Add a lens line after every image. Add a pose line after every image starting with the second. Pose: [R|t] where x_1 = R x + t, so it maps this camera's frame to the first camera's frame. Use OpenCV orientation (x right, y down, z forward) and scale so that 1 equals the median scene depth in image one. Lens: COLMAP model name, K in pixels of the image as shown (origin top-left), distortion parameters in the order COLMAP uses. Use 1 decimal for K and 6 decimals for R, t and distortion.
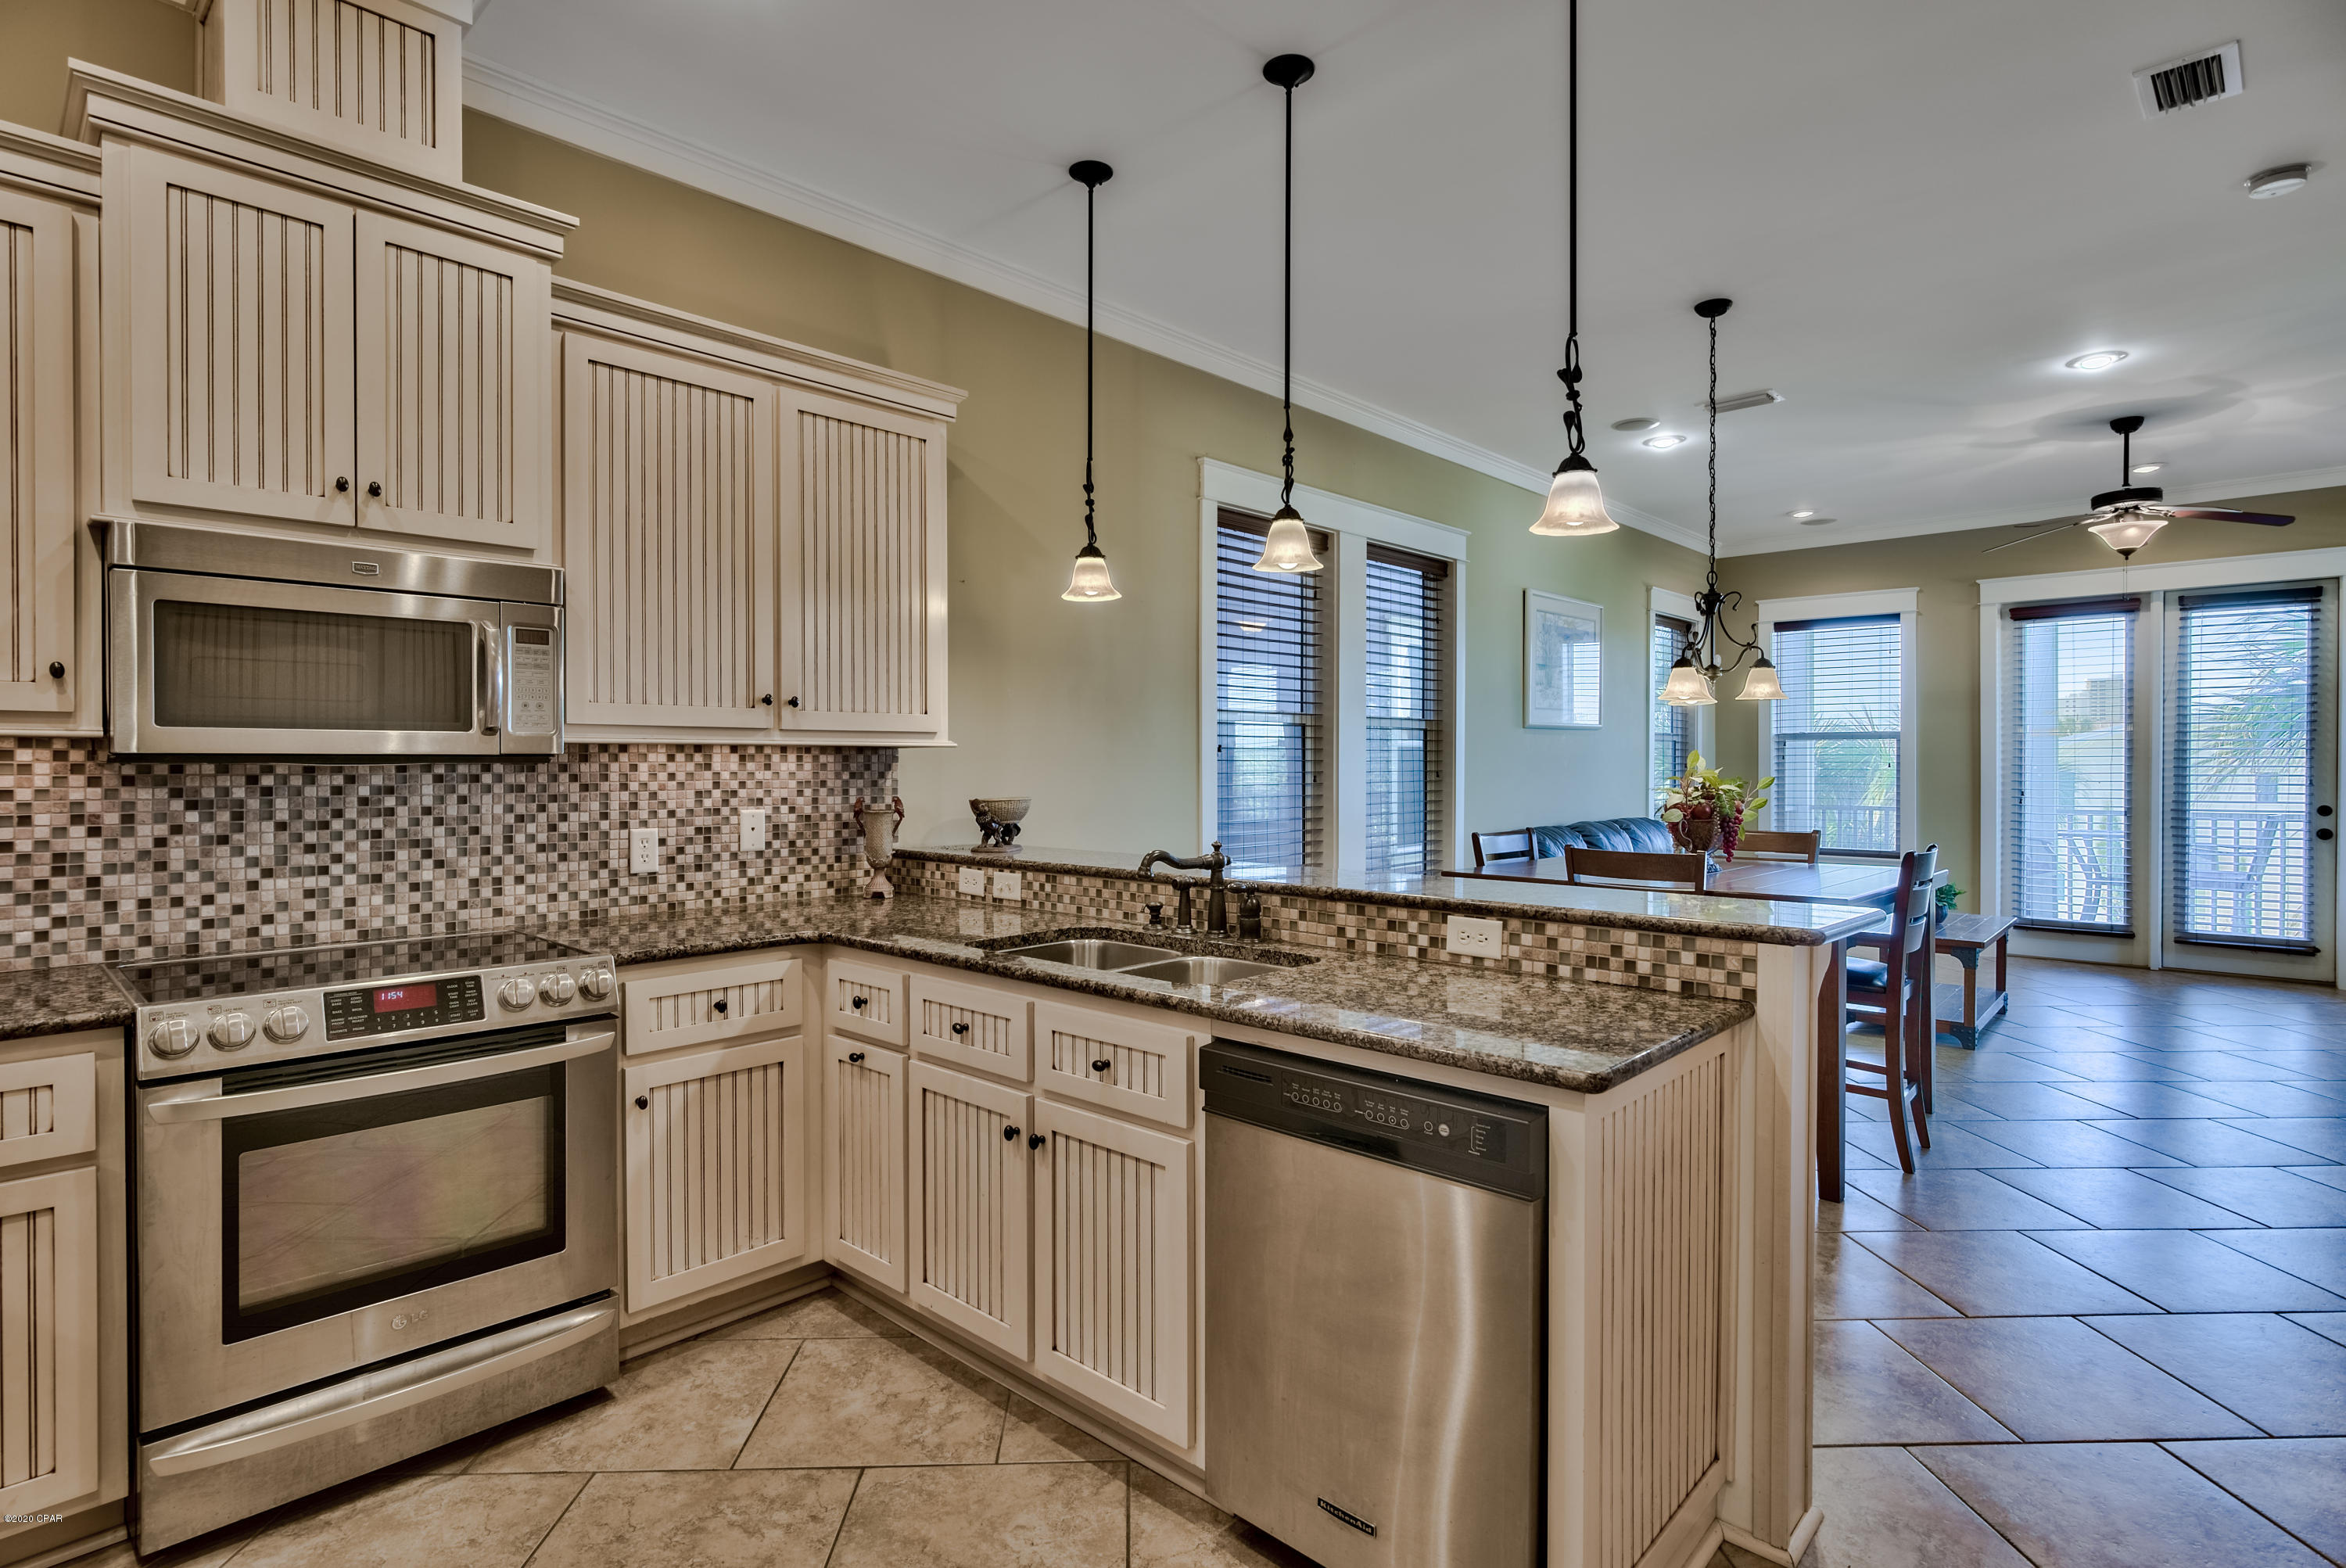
lens RADIAL K [[1163.2, 0, 1164.8], [0, 1163.2, 781.6], [0, 0, 1]] dist [-0.005540, -0.000247]
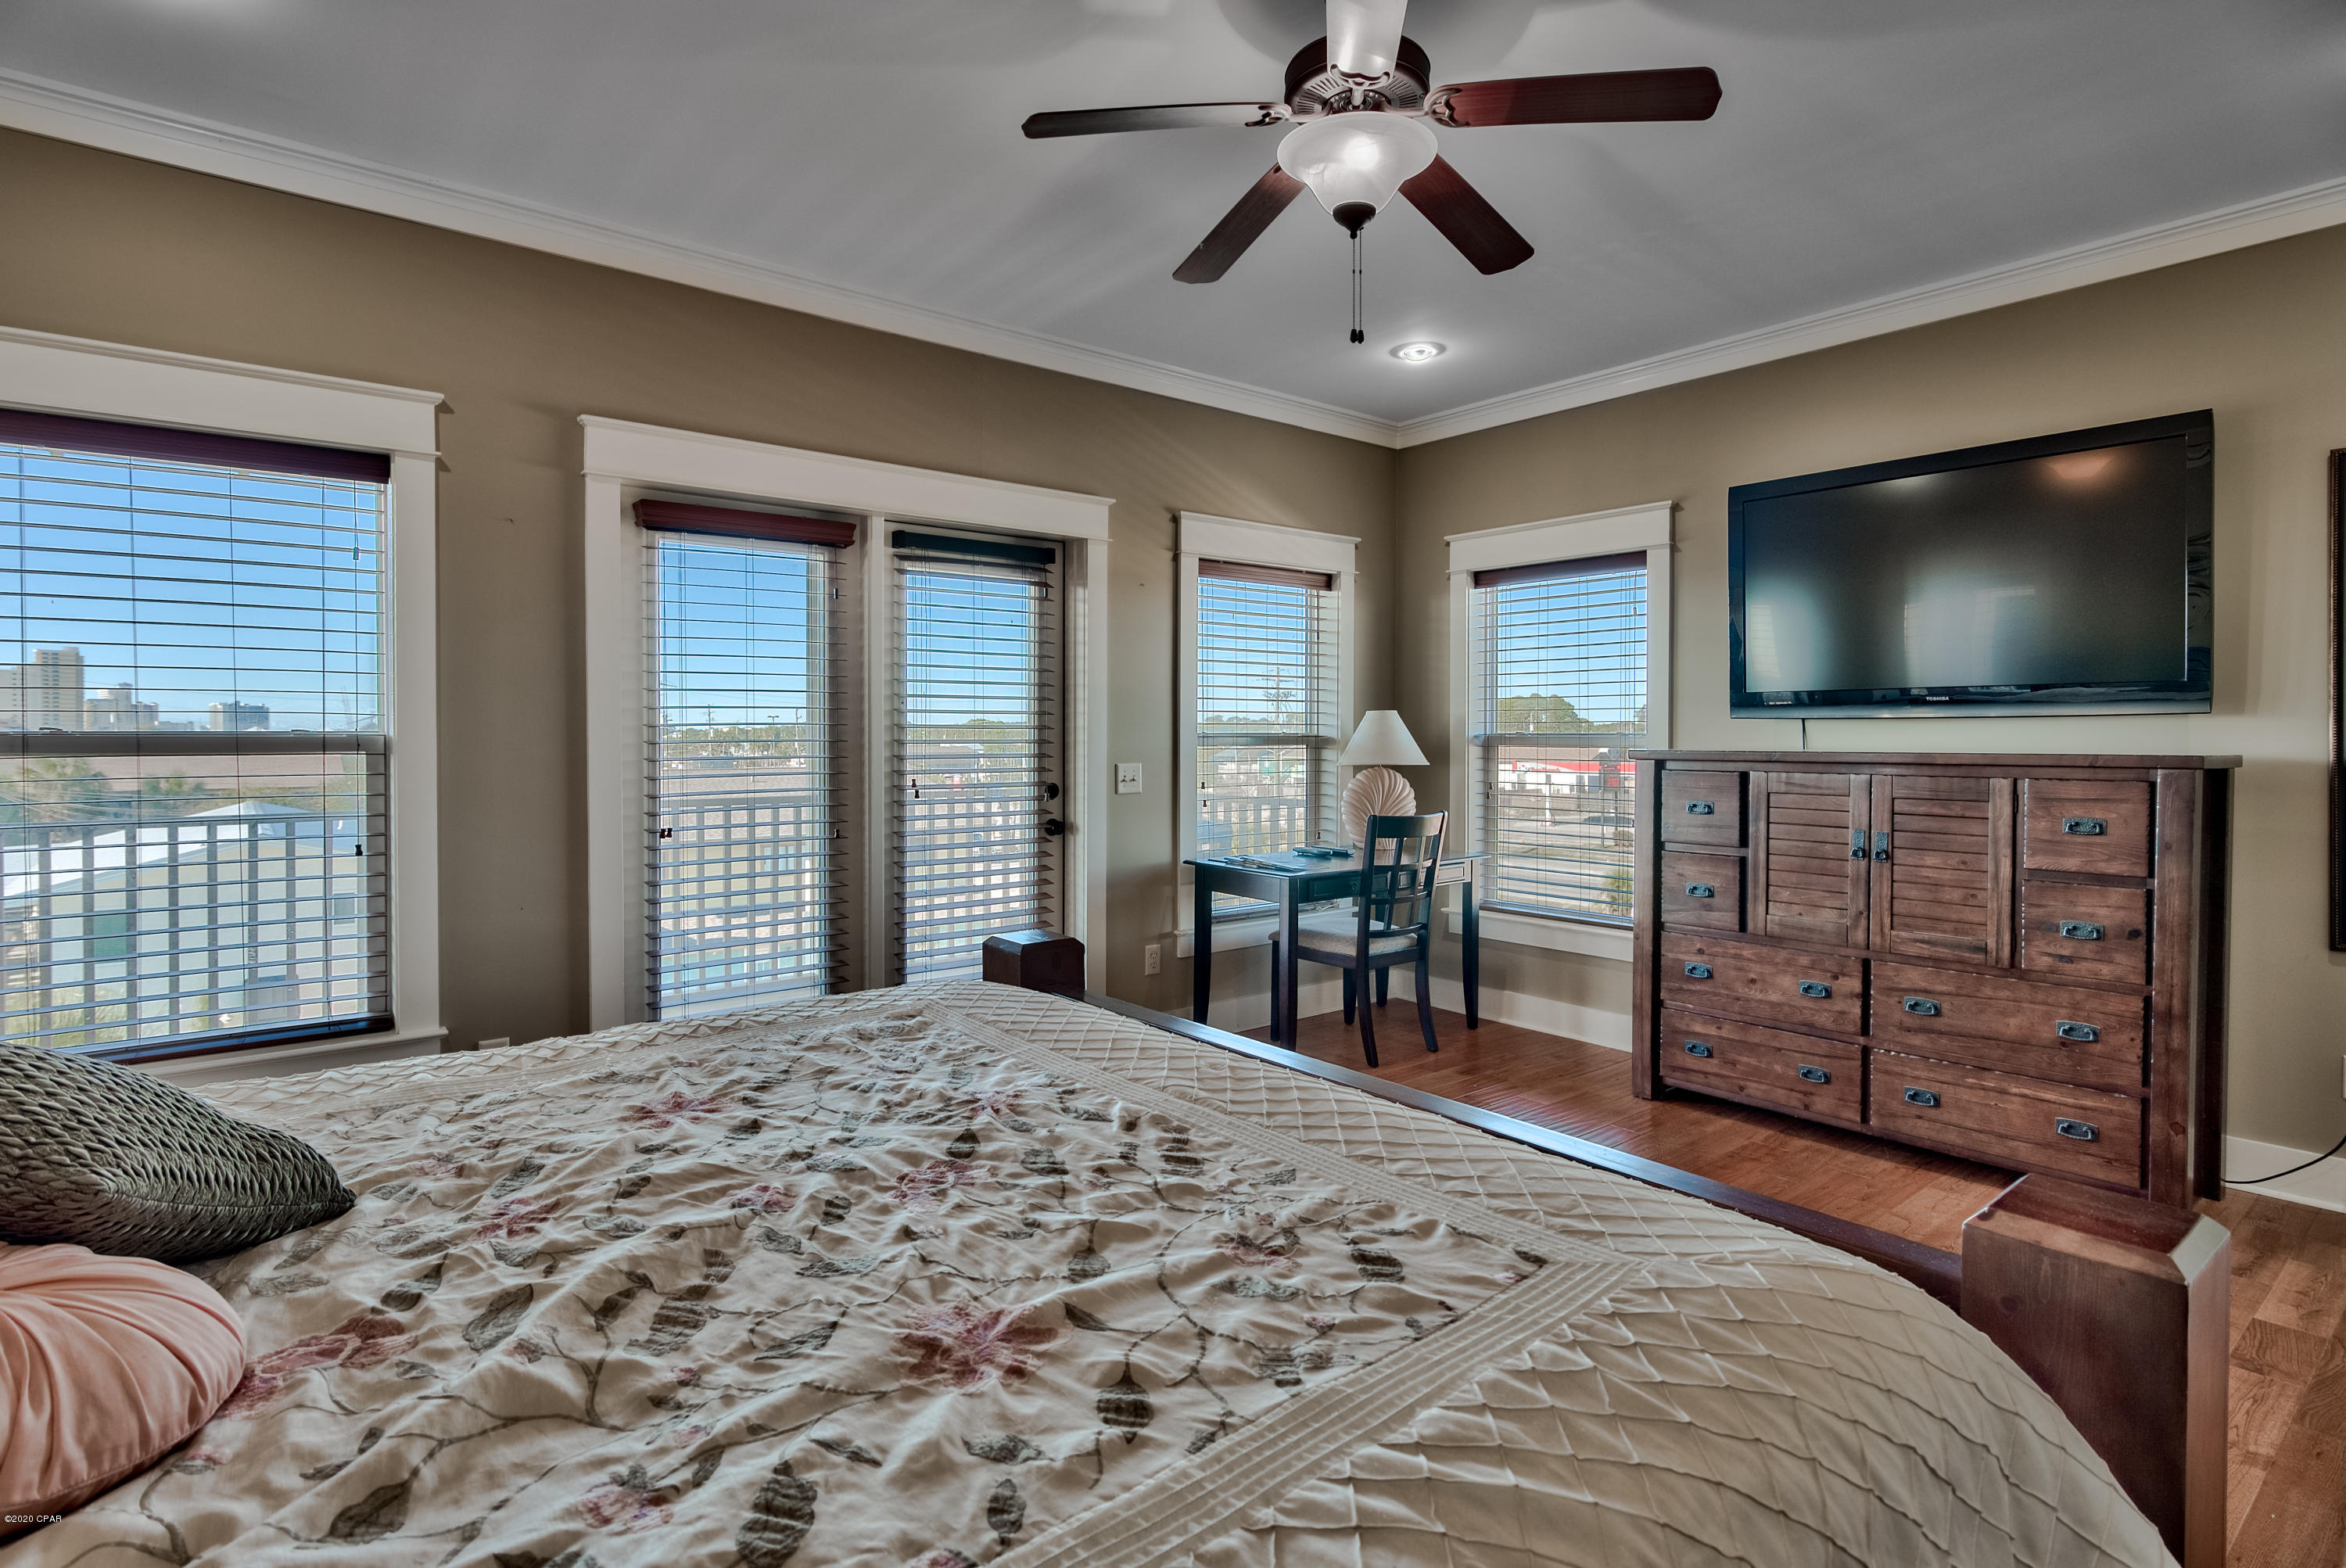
lens RADIAL K [[1163.2, 0, 1170.2], [0, 1163.2, 732.2], [0, 0, 1]] dist [-0.005540, -0.000247]
pose [[0.115069, 0.005465, 0.993342, 0.733253], [0.016019, 0.999845, -0.007356, -0.124592], [-0.993228, 0.016759, 0.114963, 1.753399]]
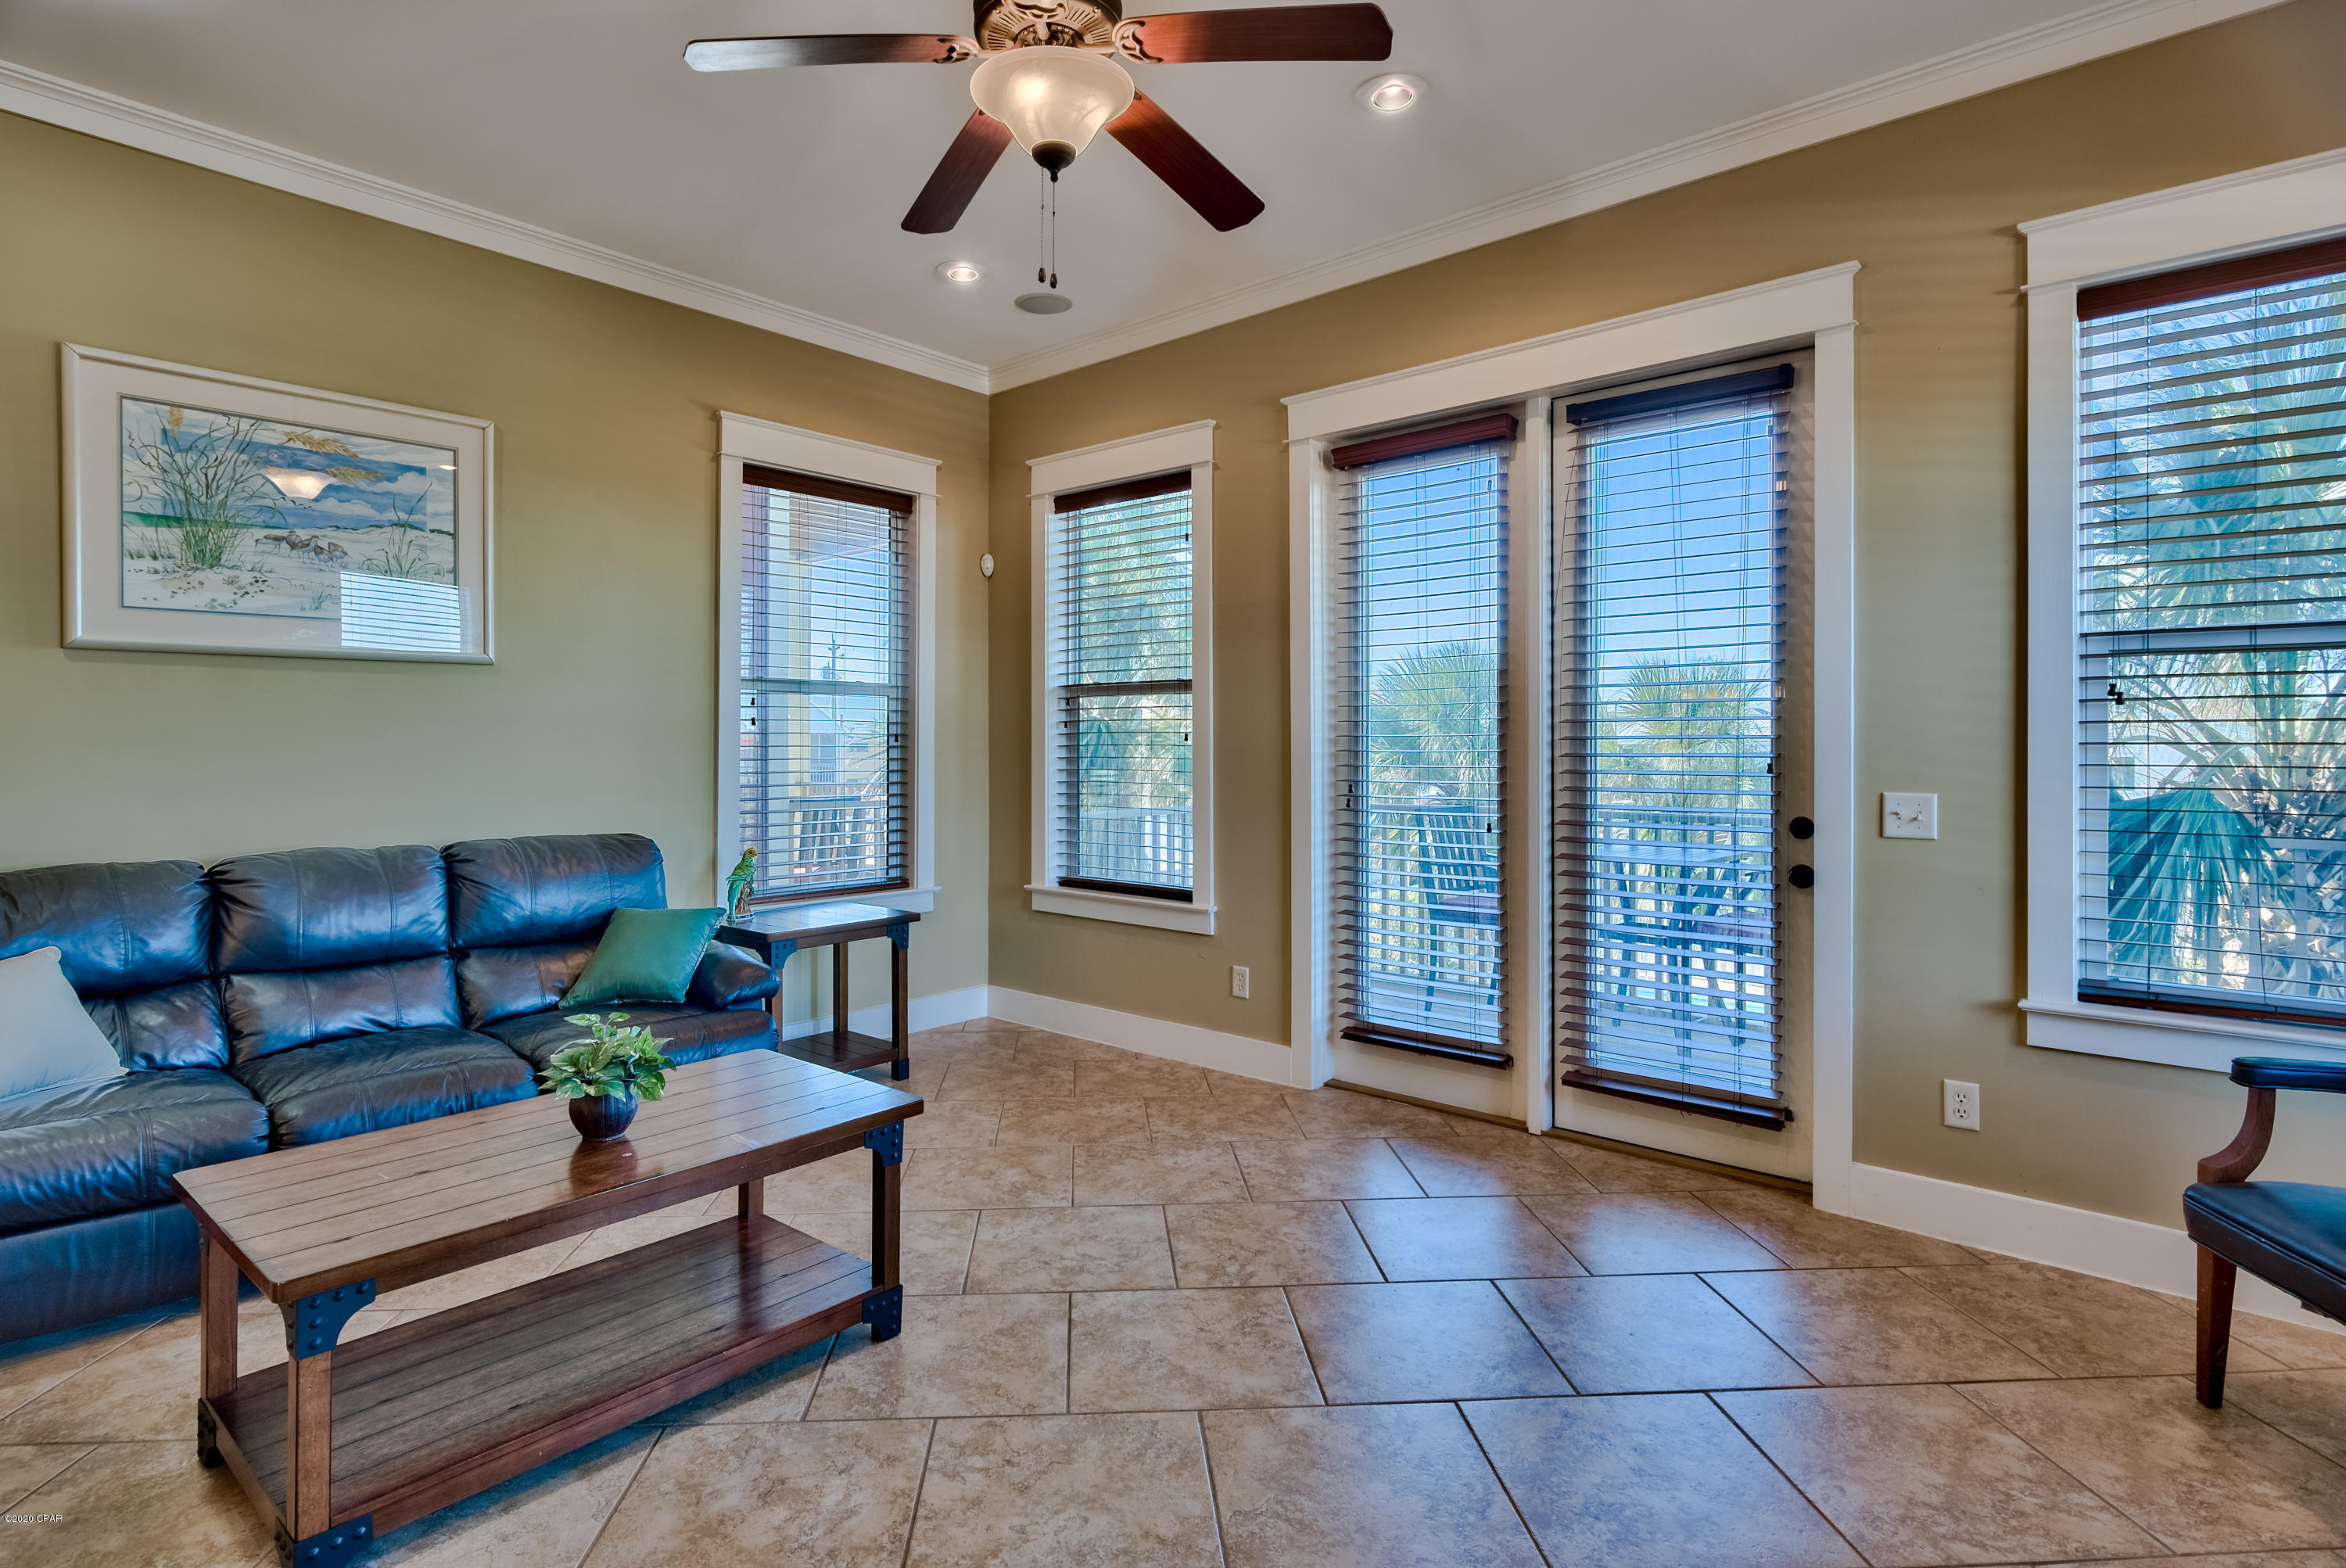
lens RADIAL K [[1163.2, 0, 1159.6], [0, 1163.2, 762.2], [0, 0, 1]] dist [-0.005540, -0.000247]
pose [[0.999211, 0.002405, 0.039654, 1.463601], [-0.002321, 0.999995, -0.002171, -0.001896], [-0.039659, 0.002077, 0.999211, 1.071407]]
